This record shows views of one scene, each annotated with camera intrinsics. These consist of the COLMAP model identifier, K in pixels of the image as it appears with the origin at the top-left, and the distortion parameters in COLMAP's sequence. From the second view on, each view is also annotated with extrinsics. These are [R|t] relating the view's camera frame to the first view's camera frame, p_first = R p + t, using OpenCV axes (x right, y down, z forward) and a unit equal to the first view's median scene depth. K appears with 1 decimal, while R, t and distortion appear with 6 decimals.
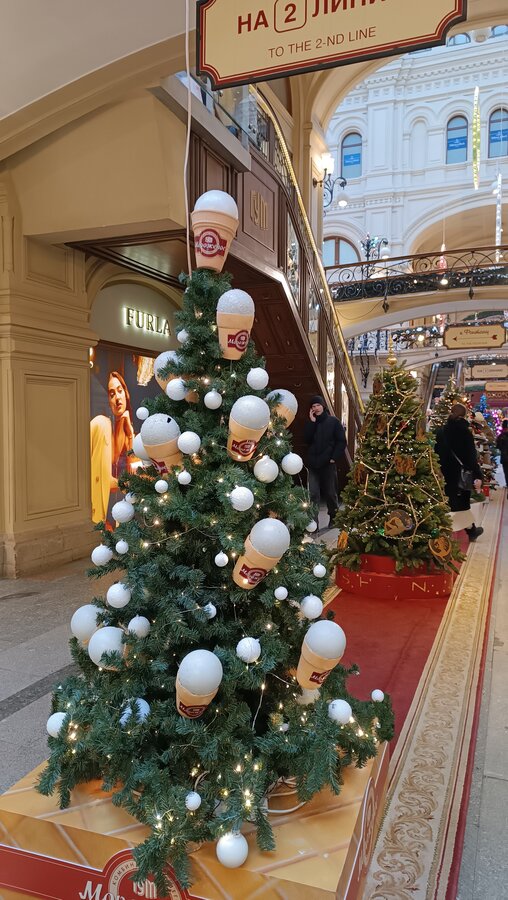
lens RADIAL K [[667.4, 0, 254.0], [0, 667.4, 450.0], [0, 0, 1]] dist [0.030805, -0.004833]
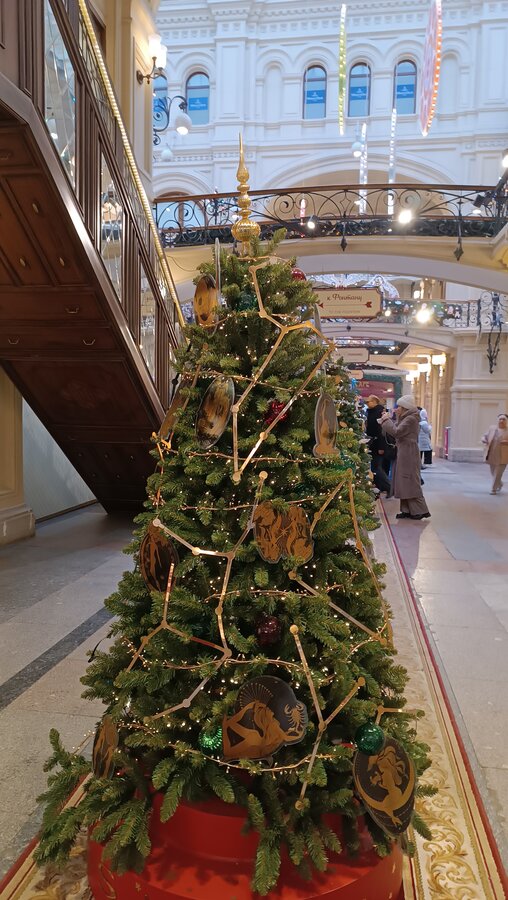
lens RADIAL K [[667.4, 0, 254.0], [0, 667.4, 450.0], [0, 0, 1]] dist [0.030805, -0.004833]
pose [[0.975640, 0.001390, 0.219375, 0.053935], [-0.005446, 0.999825, 0.017882, -0.009503], [-0.219312, -0.018641, 0.975477, 0.264665]]
